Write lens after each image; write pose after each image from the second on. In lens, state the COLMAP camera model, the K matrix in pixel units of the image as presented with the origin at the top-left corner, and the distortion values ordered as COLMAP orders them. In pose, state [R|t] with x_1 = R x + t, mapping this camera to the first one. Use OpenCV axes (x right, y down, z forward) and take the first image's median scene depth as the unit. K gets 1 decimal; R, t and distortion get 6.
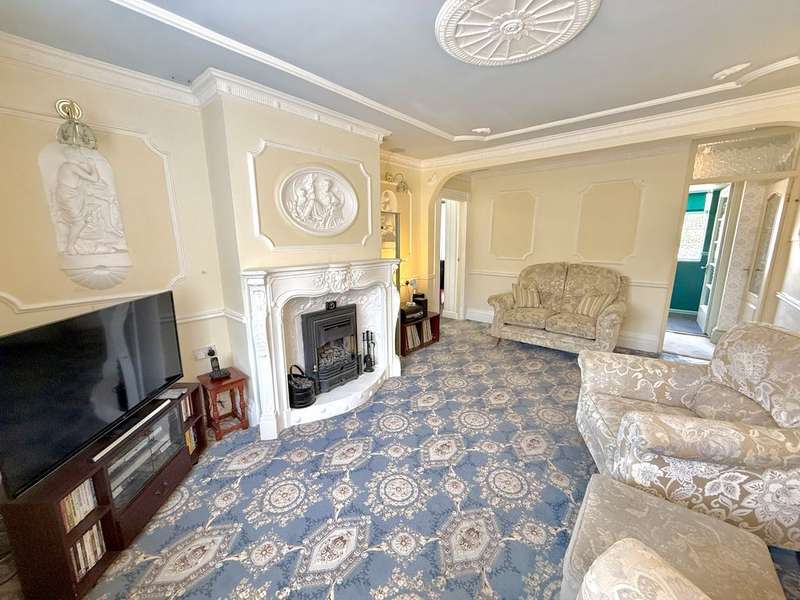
lens RADIAL K [[318.3, 0, 400.2], [0, 318.3, 299.4], [0, 0, 1]] dist [0.000060, -0.000262]
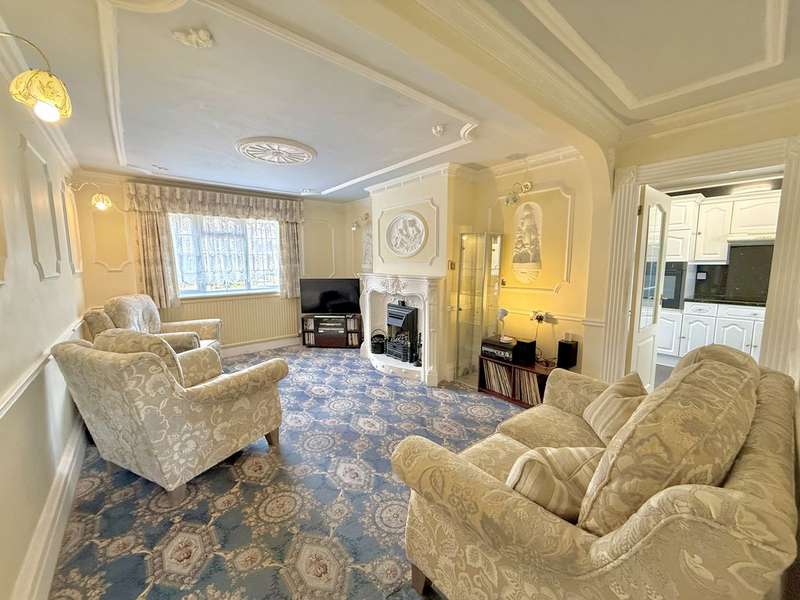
lens RADIAL K [[318.3, 0, 401.1], [0, 318.3, 300.0], [0, 0, 1]] dist [0.000060, -0.000262]
pose [[-0.168841, 0.126775, -0.977456, 1.261306], [-0.182429, 0.970540, 0.157389, -0.236246], [0.968614, 0.204890, -0.140739, 1.228924]]
